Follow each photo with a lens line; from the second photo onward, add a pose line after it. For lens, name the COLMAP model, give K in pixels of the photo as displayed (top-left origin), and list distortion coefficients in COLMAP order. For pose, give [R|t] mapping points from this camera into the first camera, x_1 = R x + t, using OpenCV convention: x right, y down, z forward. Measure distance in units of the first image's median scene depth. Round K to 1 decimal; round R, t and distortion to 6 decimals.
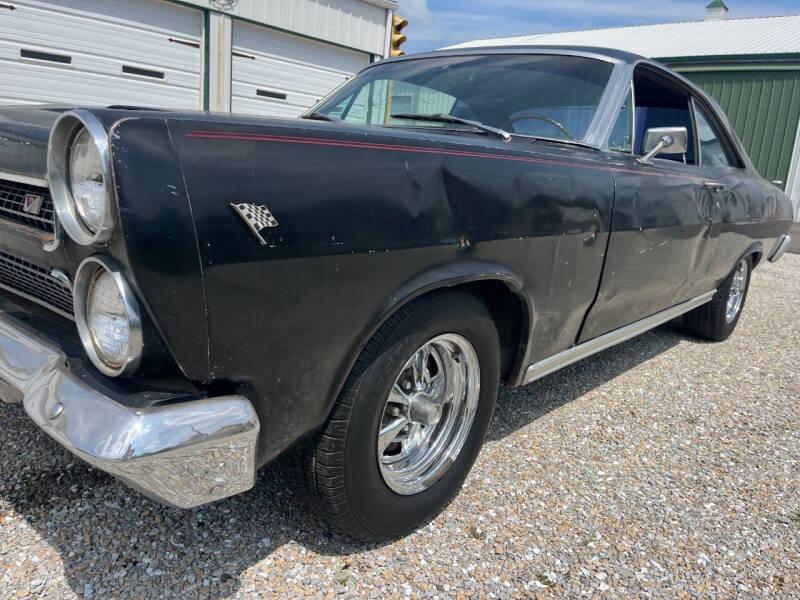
lens RADIAL K [[607.9, 0, 399.0], [0, 607.9, 299.4], [0, 0, 1]] dist [0.084809, -0.116348]
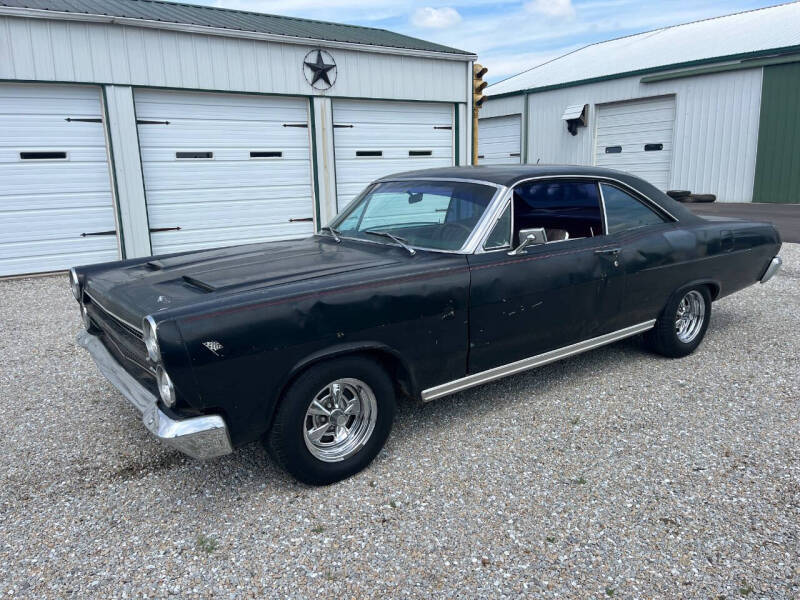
lens RADIAL K [[606.3, 0, 397.8], [0, 606.3, 302.5], [0, 0, 1]] dist [0.080549, -0.105275]
pose [[0.968376, -0.060702, -0.242000, 0.493930], [0.058520, 0.998155, -0.016200, -0.097629], [0.242536, 0.001526, 0.970141, -0.564796]]
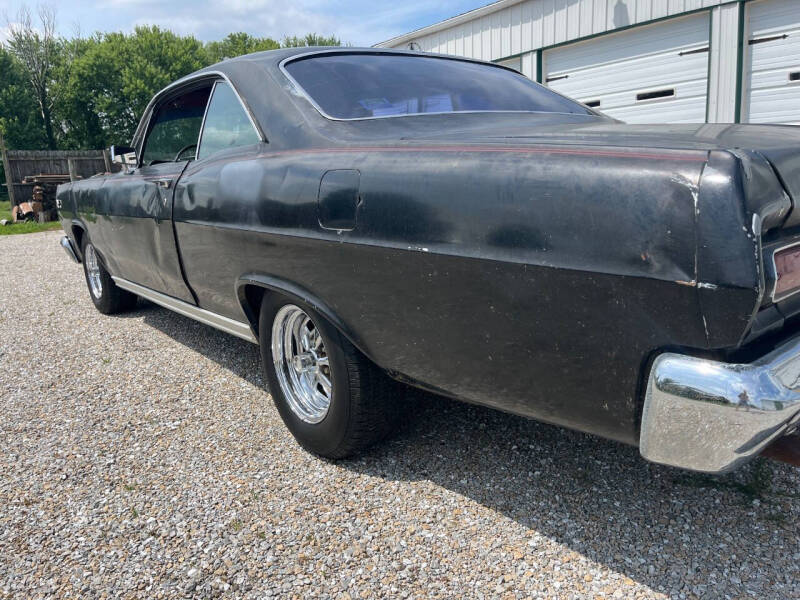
lens RADIAL K [[606.3, 0, 397.8], [0, 606.3, 302.5], [0, 0, 1]] dist [0.080549, -0.105275]
pose [[-0.218333, 0.132349, -0.966858, 2.731270], [-0.182824, 0.967671, 0.173745, -0.462145], [0.958596, 0.214699, -0.187078, 3.109477]]
